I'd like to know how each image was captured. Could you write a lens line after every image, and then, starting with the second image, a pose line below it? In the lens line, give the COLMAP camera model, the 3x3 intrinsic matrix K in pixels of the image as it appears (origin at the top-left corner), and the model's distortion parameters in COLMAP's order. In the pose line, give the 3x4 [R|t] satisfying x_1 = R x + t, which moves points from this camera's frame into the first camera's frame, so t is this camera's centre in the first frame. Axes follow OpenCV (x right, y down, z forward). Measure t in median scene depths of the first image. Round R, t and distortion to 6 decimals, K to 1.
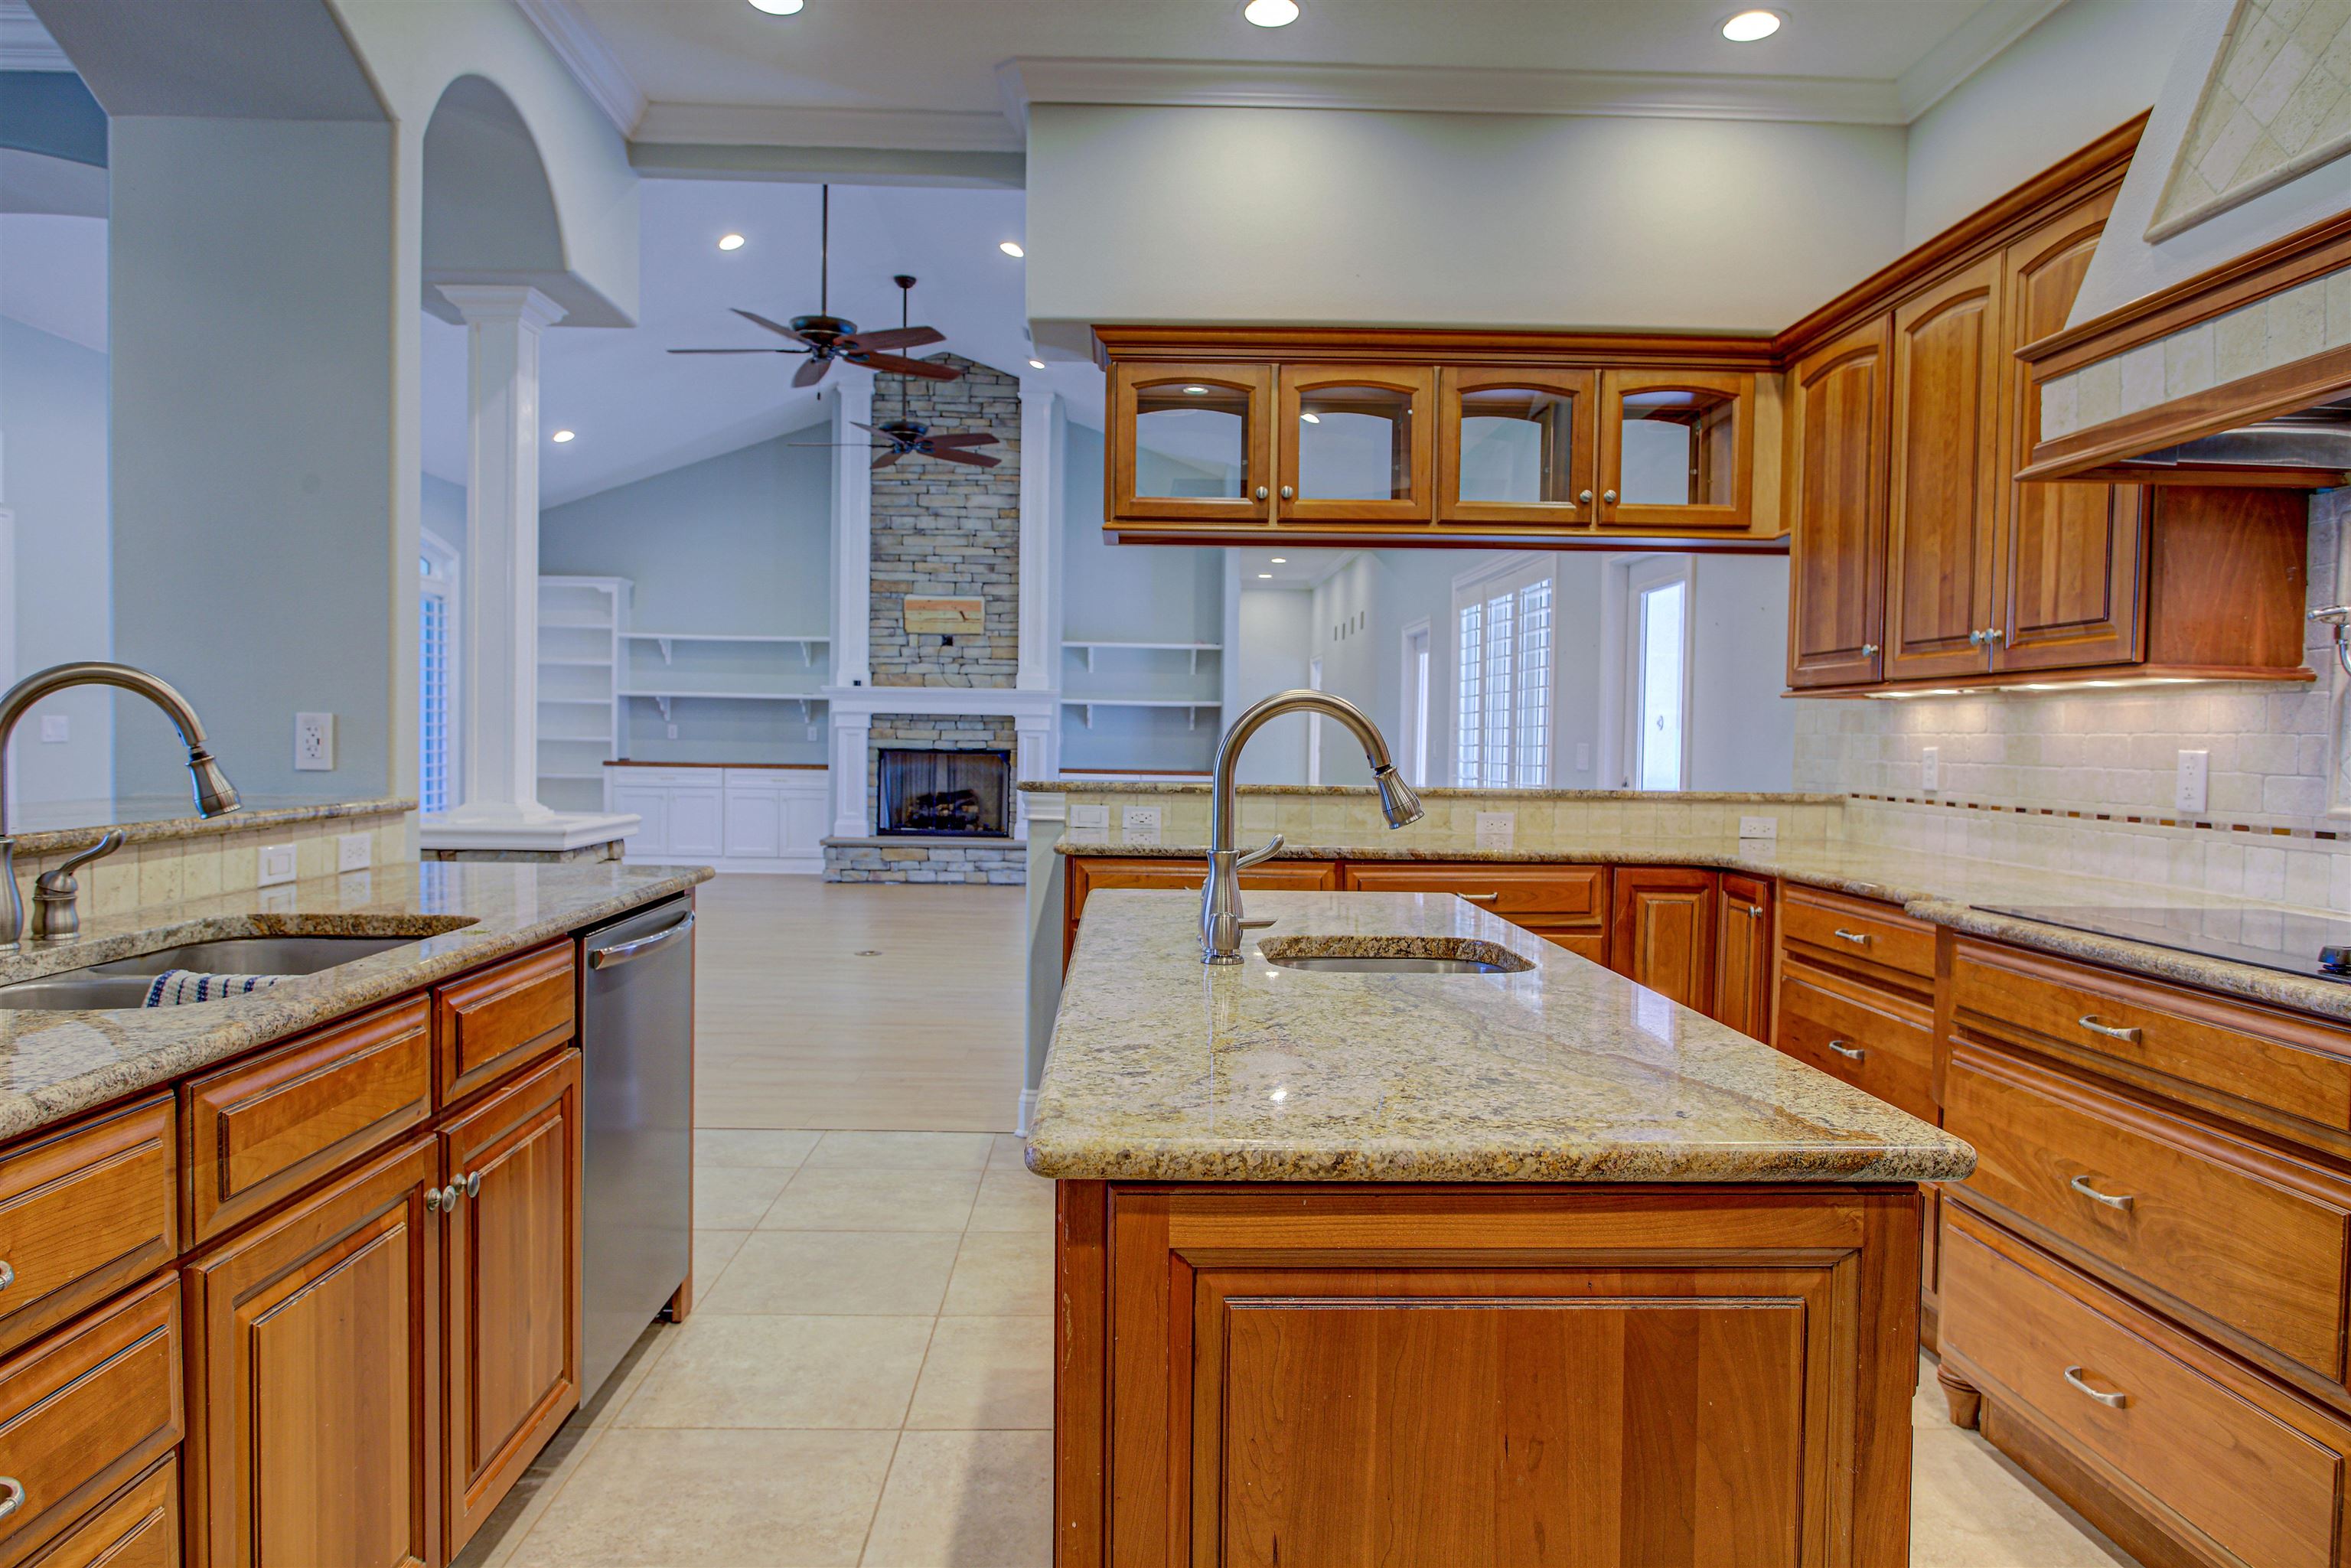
lens RADIAL K [[1491.5, 0, 1165.0], [0, 1491.5, 783.9], [0, 0, 1]] dist [-0.013352, 0.001723]
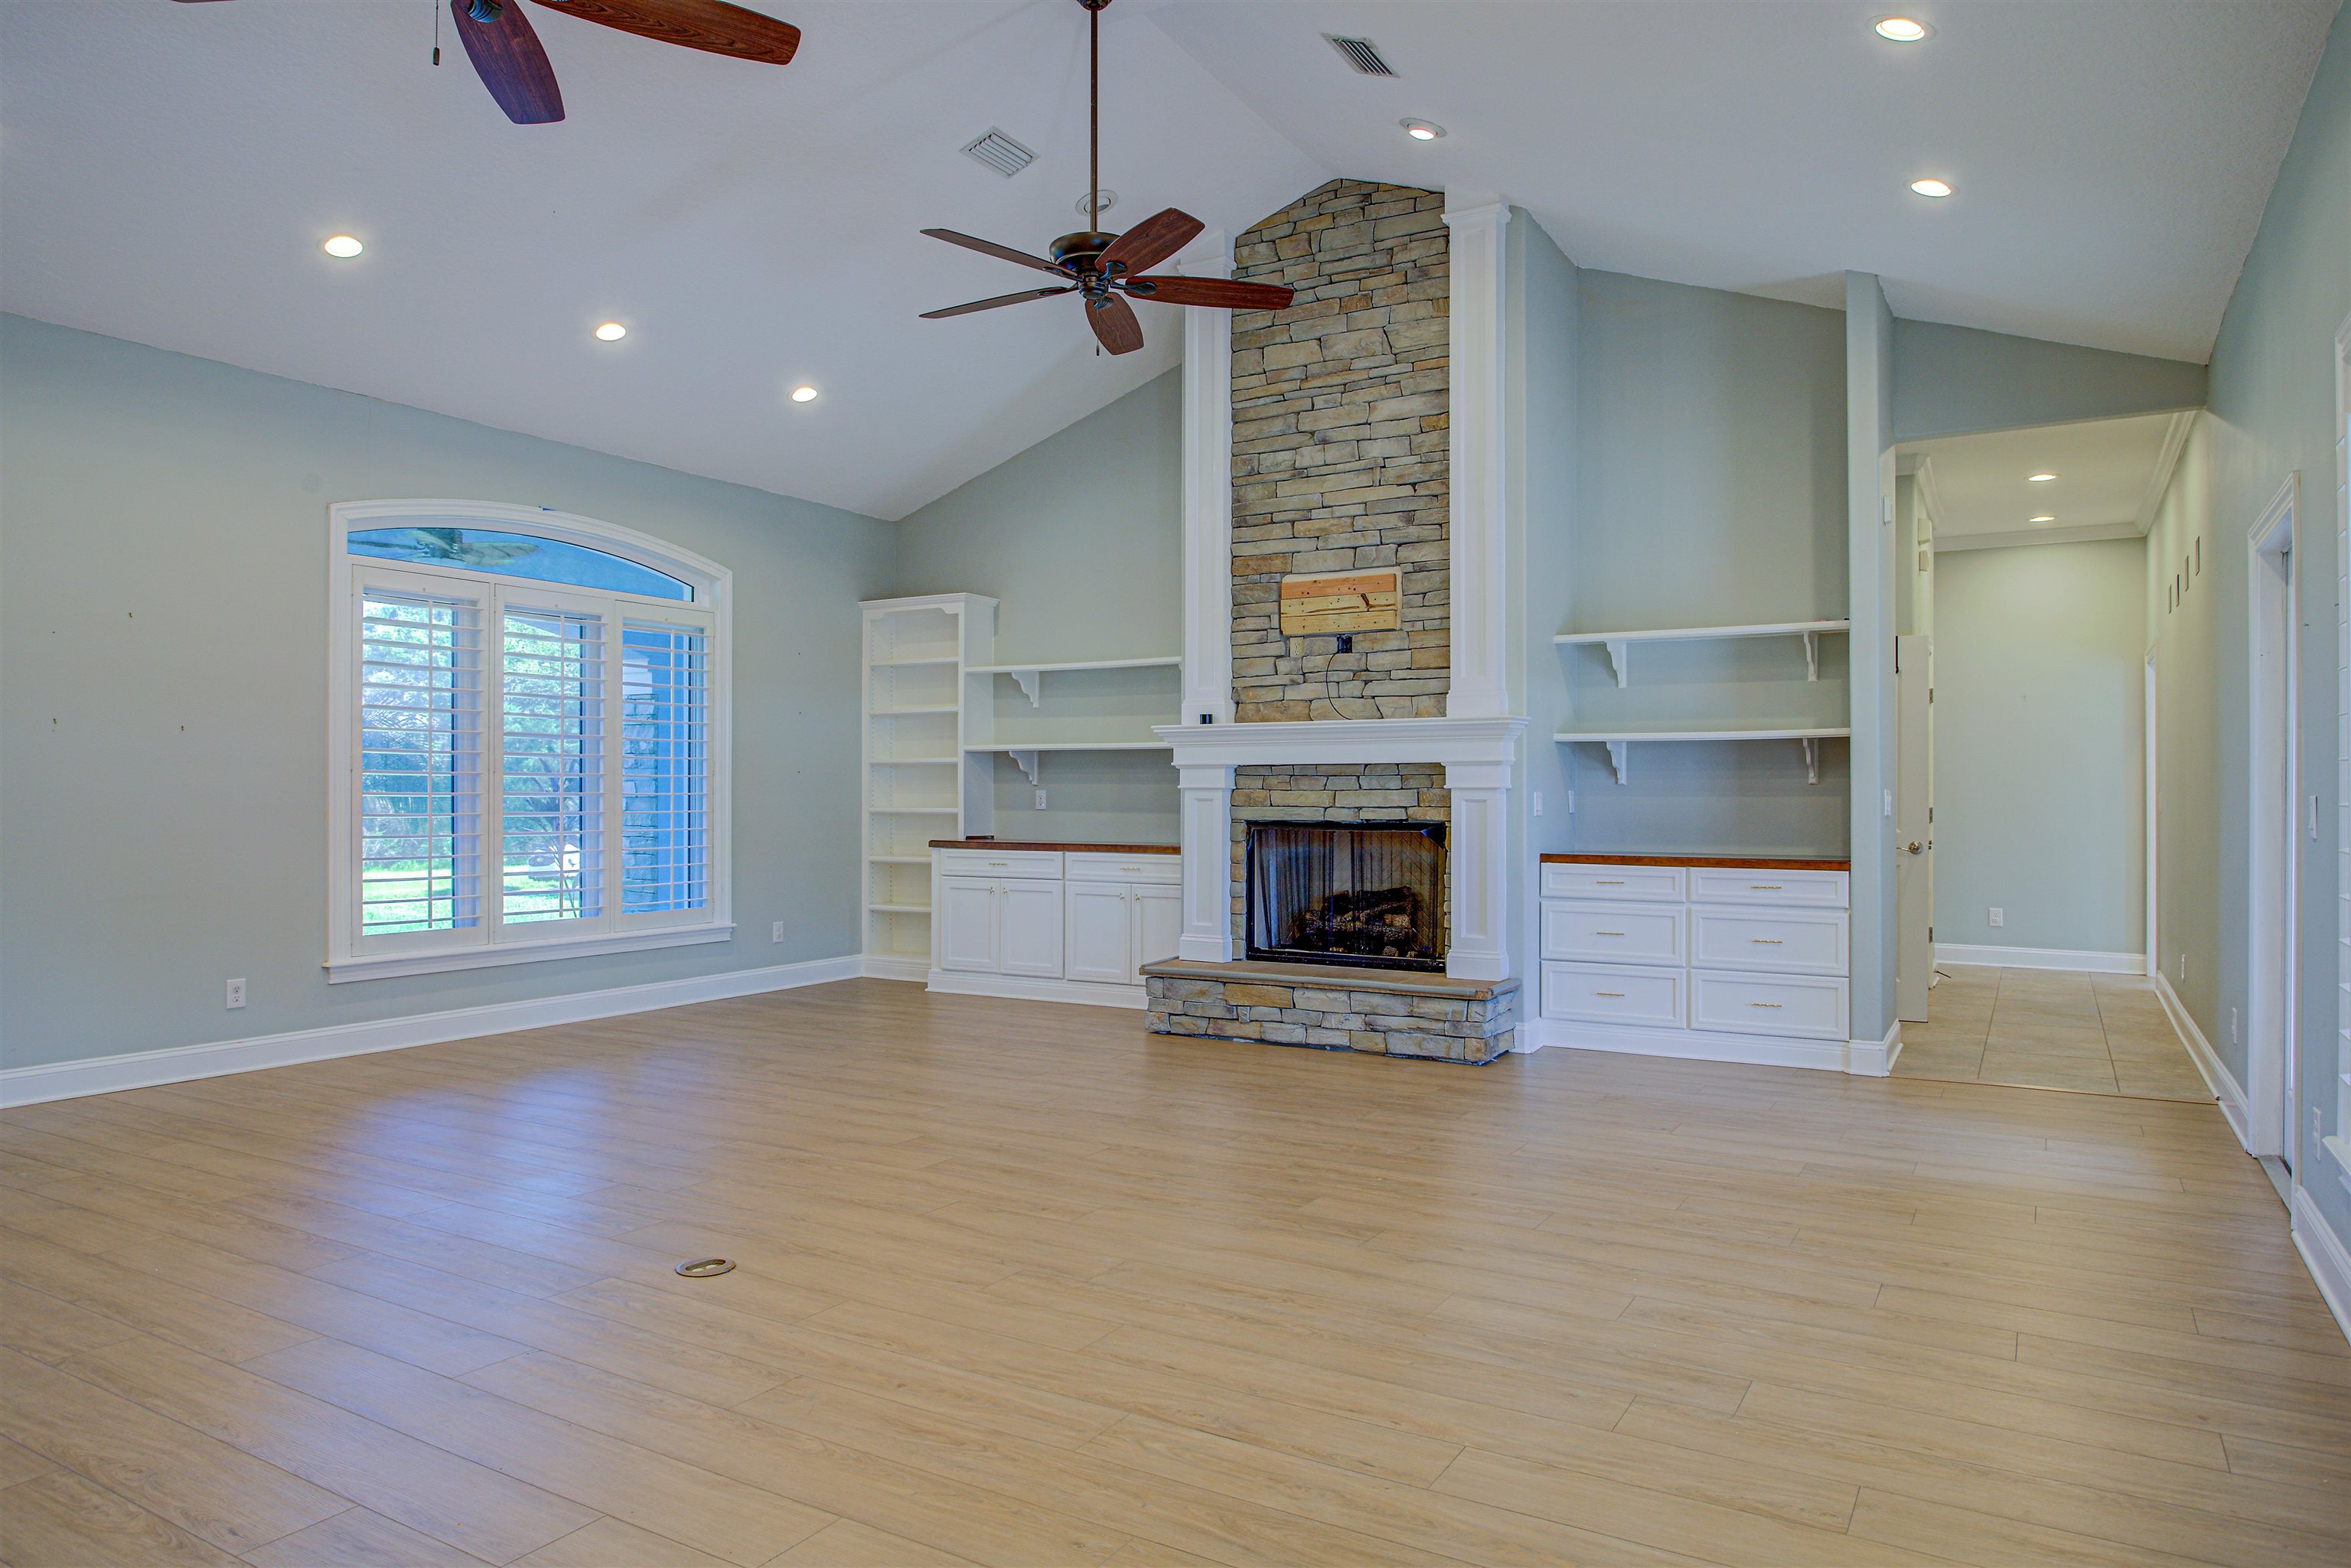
lens RADIAL K [[1491.5, 0, 1161.6], [0, 1491.5, 783.2], [0, 0, 1]] dist [-0.013352, 0.001723]
pose [[0.843080, -0.019731, -0.537427, 0.332072], [-0.004161, 0.999057, -0.043207, -0.035195], [0.537773, 0.038663, 0.842203, 1.263219]]
